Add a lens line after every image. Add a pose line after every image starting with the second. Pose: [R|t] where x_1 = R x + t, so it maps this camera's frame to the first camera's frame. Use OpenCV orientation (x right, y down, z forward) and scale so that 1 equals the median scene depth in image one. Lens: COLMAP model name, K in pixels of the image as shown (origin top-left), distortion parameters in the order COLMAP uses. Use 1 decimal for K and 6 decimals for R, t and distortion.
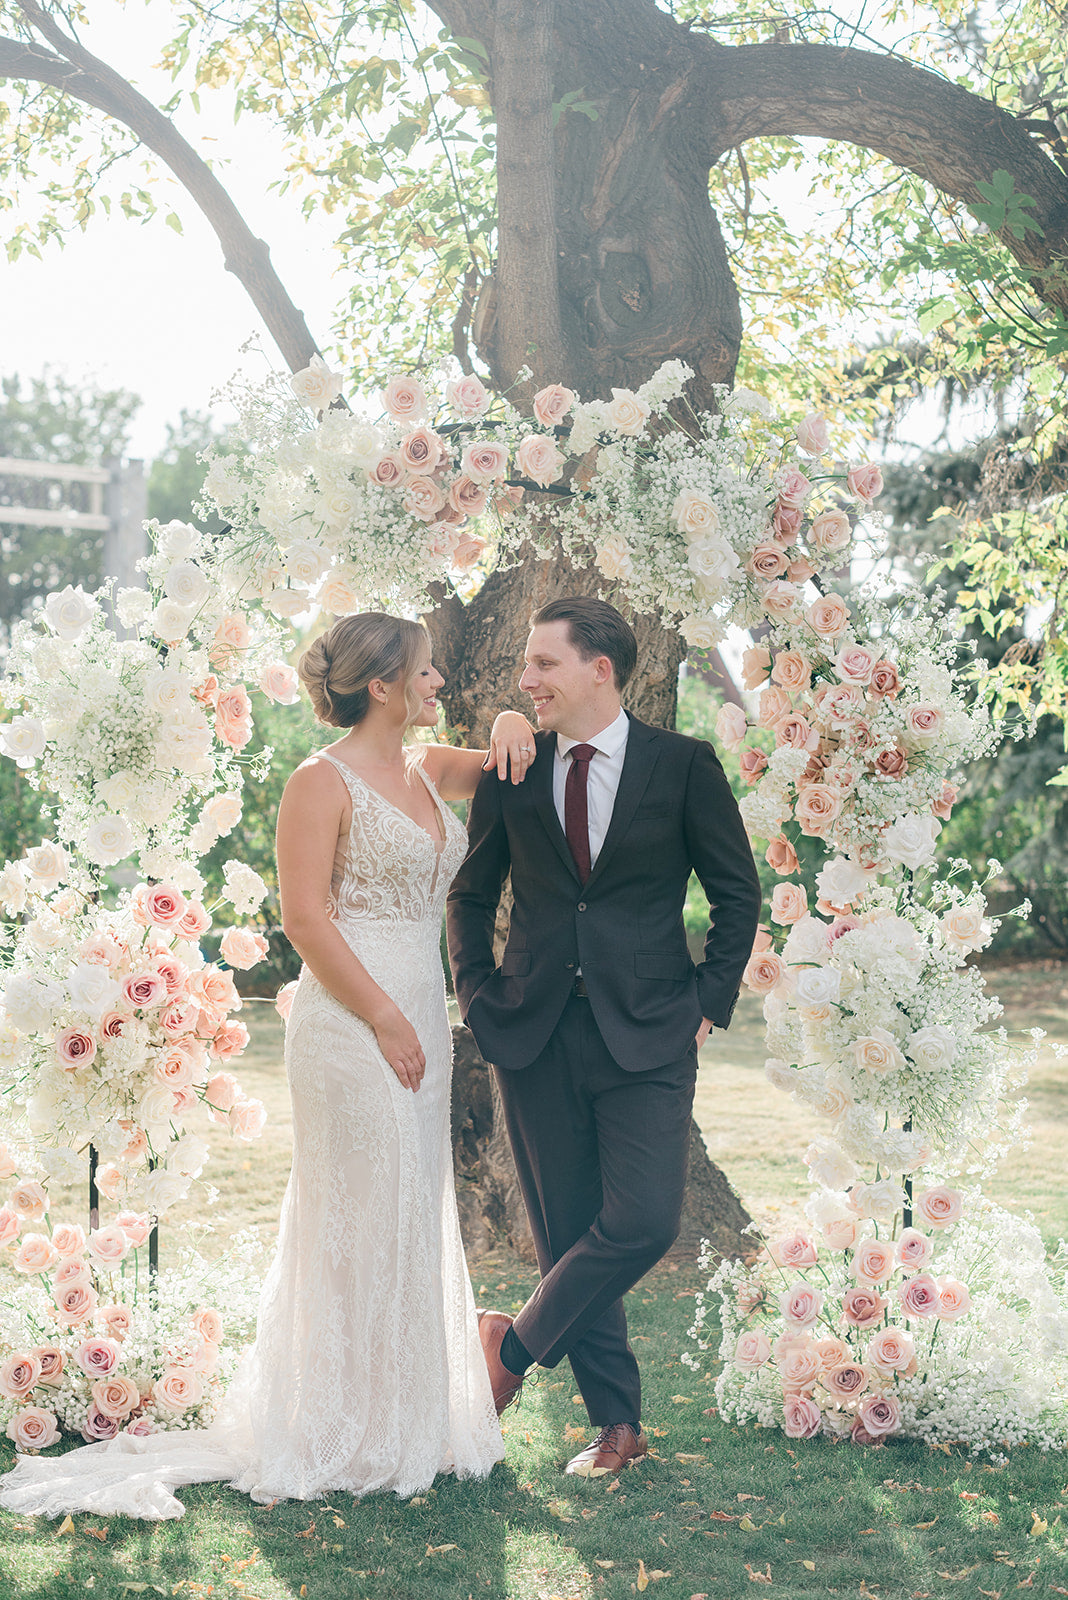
lens RADIAL K [[3841.1, 0, 516.2], [0, 3841.1, 831.3], [0, 0, 1]] dist [-0.120831, -0.119827]
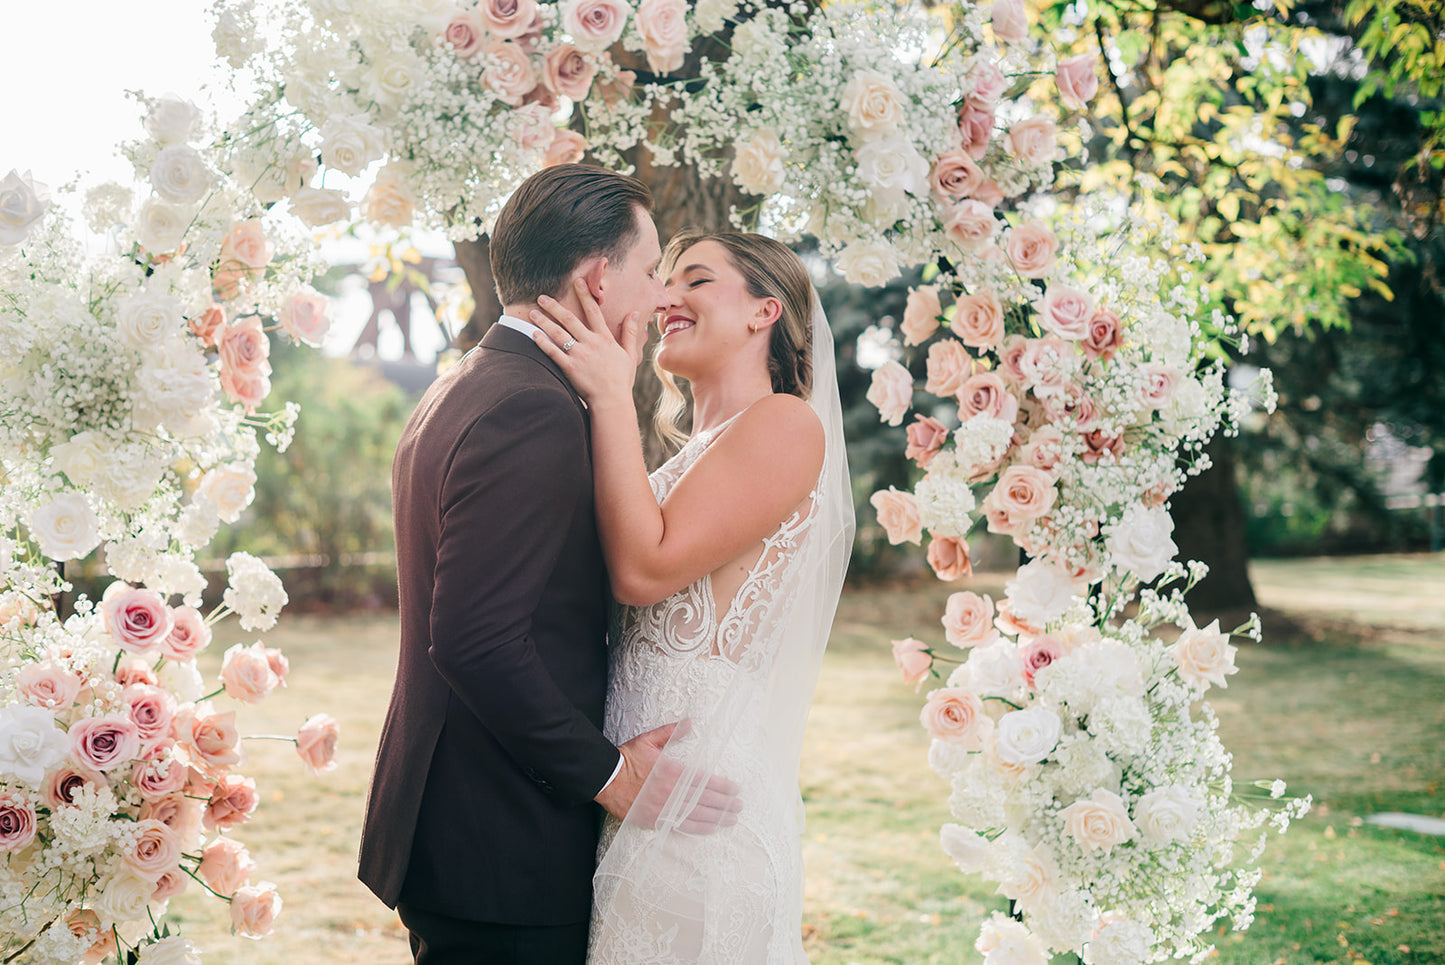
lens RADIAL K [[2105.1, 0, 730.0], [0, 2105.1, 495.6], [0, 0, 1]] dist [-0.154527, 0.169305]
pose [[0.990956, 0.016259, 0.133200, -0.034101], [-0.016739, 0.999857, 0.002487, -0.006522], [-0.133140, -0.004695, 0.991086, 0.590070]]
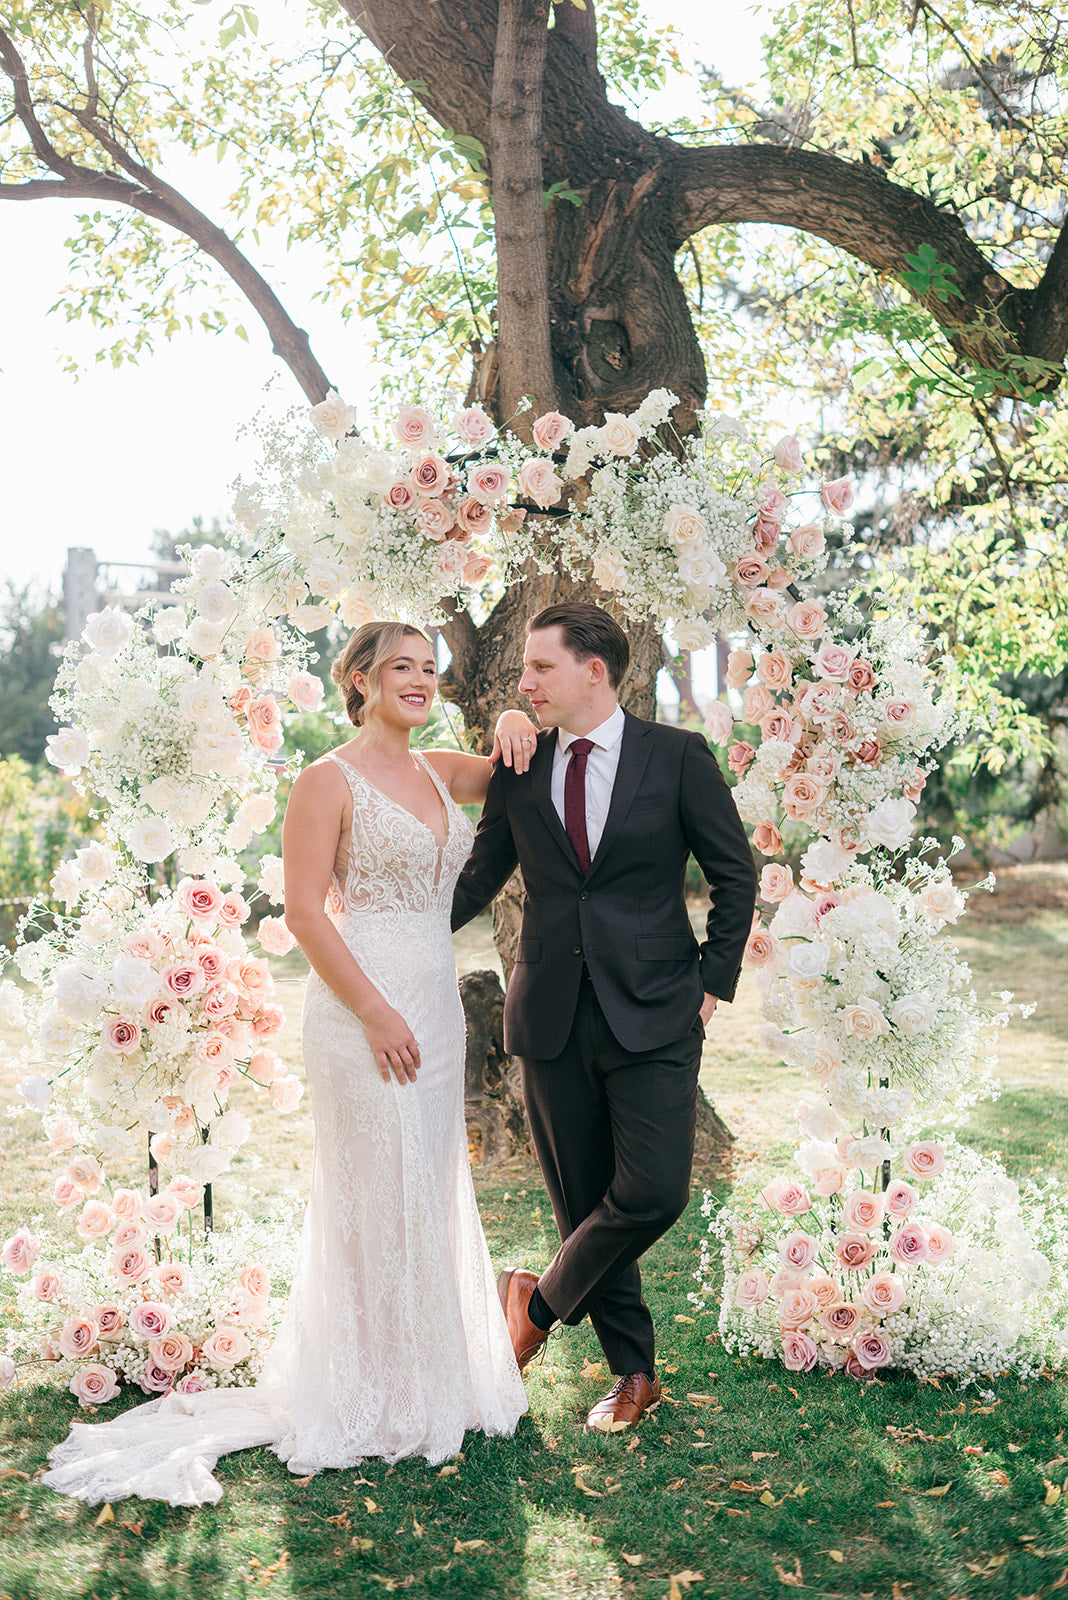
lens RADIAL K [[2331.0, 0, 534.0], [0, 2331.0, 800.0], [0, 0, 1]] dist [-0.154527, 0.169305]
pose [[0.999711, -0.023577, 0.004621, -0.000692], [0.023562, 0.999717, 0.003421, -0.008744], [-0.004700, -0.003311, 0.999983, 0.338668]]
